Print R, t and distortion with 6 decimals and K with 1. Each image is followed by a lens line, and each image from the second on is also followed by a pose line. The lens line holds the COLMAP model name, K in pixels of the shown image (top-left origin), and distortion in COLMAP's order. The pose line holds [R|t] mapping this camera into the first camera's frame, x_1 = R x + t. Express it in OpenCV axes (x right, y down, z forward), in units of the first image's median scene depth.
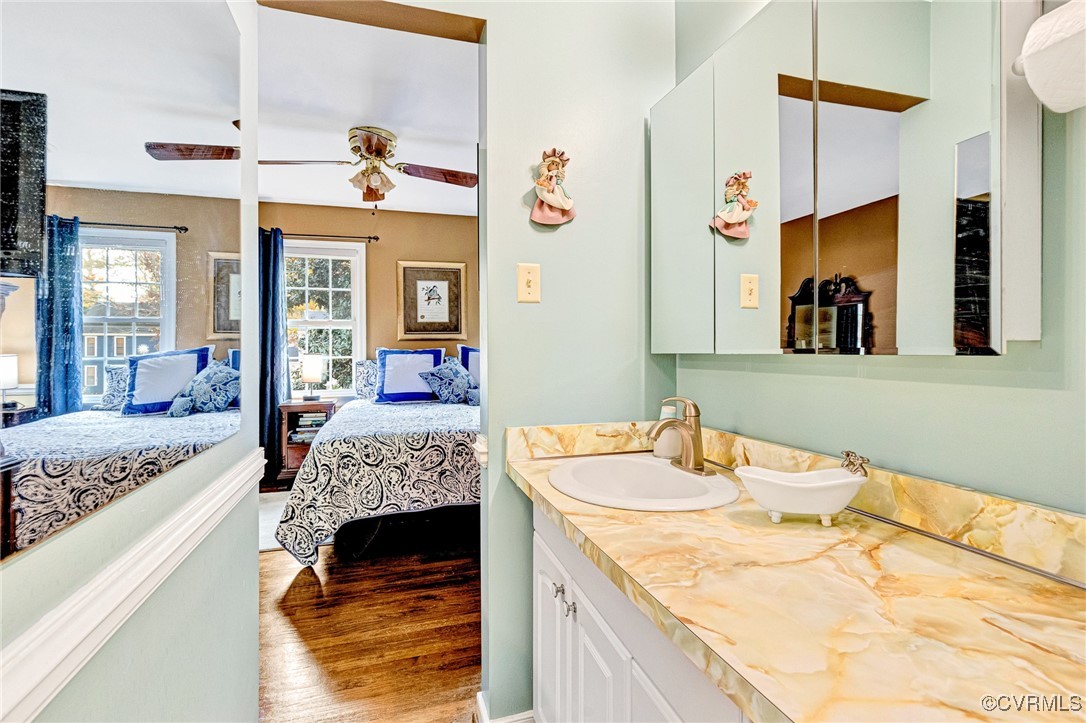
lens RADIAL K [[508.2, 0, 543.0], [0, 508.2, 361.5], [0, 0, 1]] dist [0.022386, 0.000180]
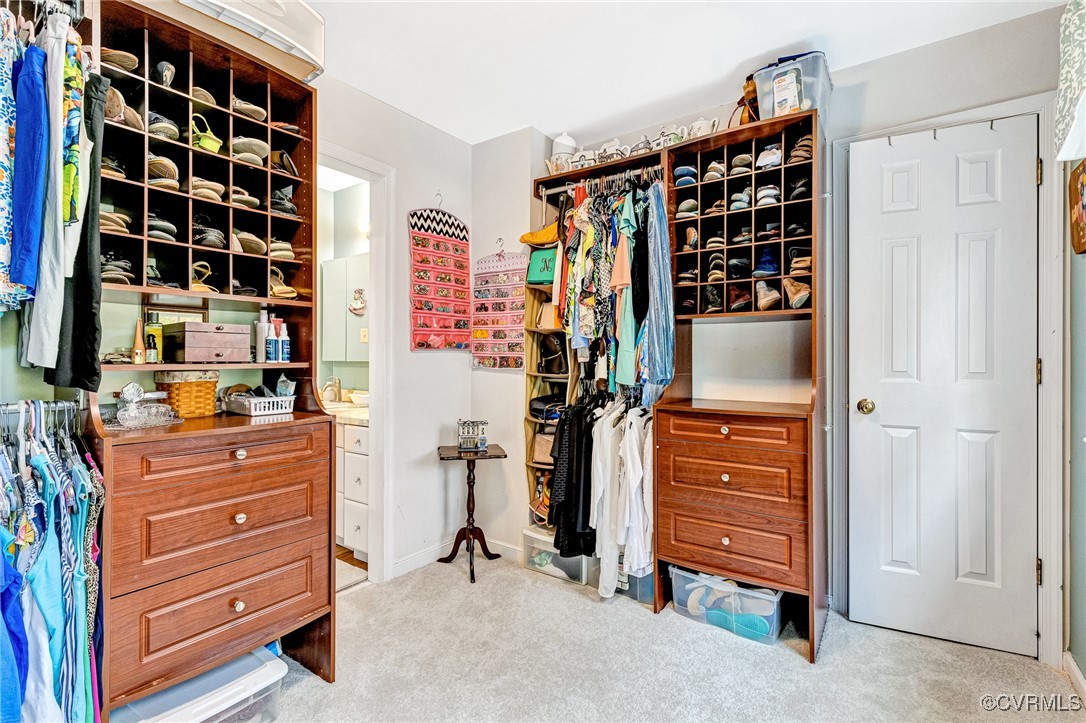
lens RADIAL K [[508.2, 0, 543.0], [0, 508.2, 361.5], [0, 0, 1]] dist [0.022386, 0.000180]
pose [[0.807463, 0.005616, 0.589891, -0.358612], [-0.001529, 0.999971, -0.007427, 0.003202], [-0.589916, 0.005095, 0.807449, -1.531698]]
